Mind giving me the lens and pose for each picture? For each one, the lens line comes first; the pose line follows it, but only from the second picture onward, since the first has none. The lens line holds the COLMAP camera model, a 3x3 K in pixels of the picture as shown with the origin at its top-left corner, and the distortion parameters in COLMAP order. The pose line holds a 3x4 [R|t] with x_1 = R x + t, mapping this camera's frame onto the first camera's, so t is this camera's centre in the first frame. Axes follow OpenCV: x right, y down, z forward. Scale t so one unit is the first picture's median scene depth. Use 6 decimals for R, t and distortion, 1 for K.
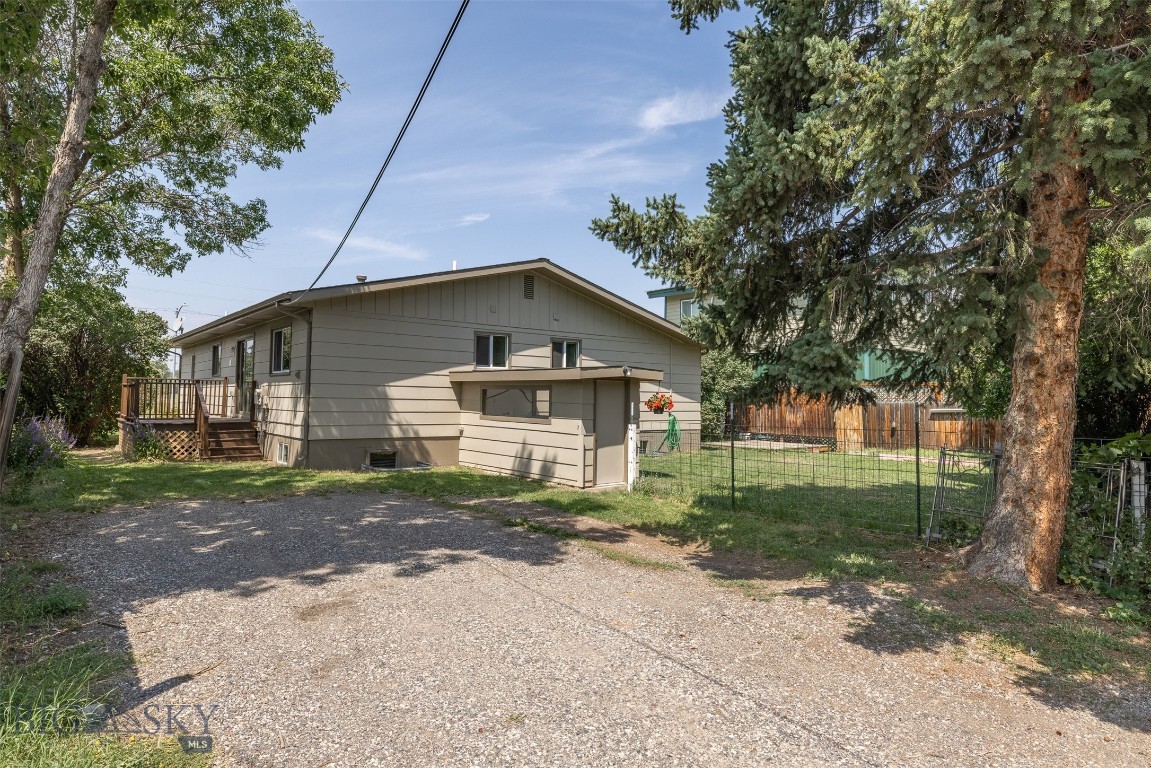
lens RADIAL K [[662.0, 0, 576.4], [0, 662.0, 382.5], [0, 0, 1]] dist [-0.004853, -0.000524]
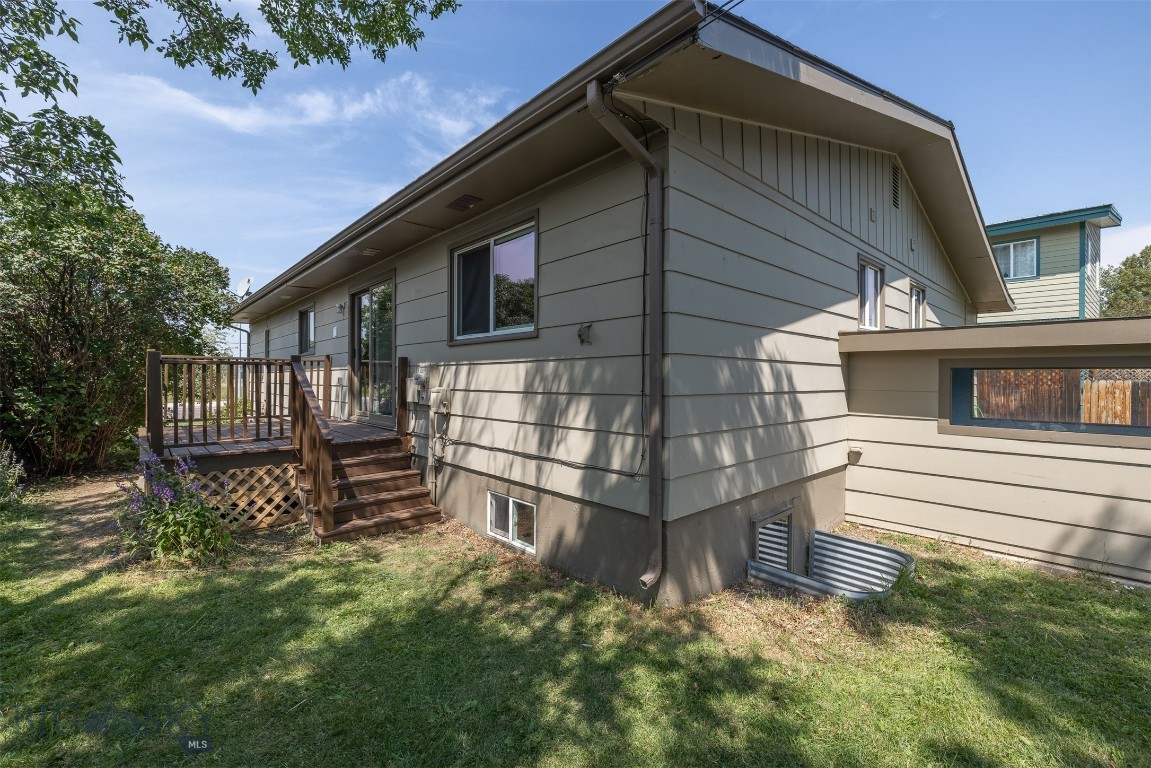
lens RADIAL K [[496.9, 0, 577.7], [0, 496.9, 385.4], [0, 0, 1]] dist [0.001515, 0.000506]
pose [[0.998645, -0.012785, 0.050449, -0.395057], [0.010776, 0.999146, 0.039885, 0.005425], [-0.050916, -0.039288, 0.997930, 0.642086]]
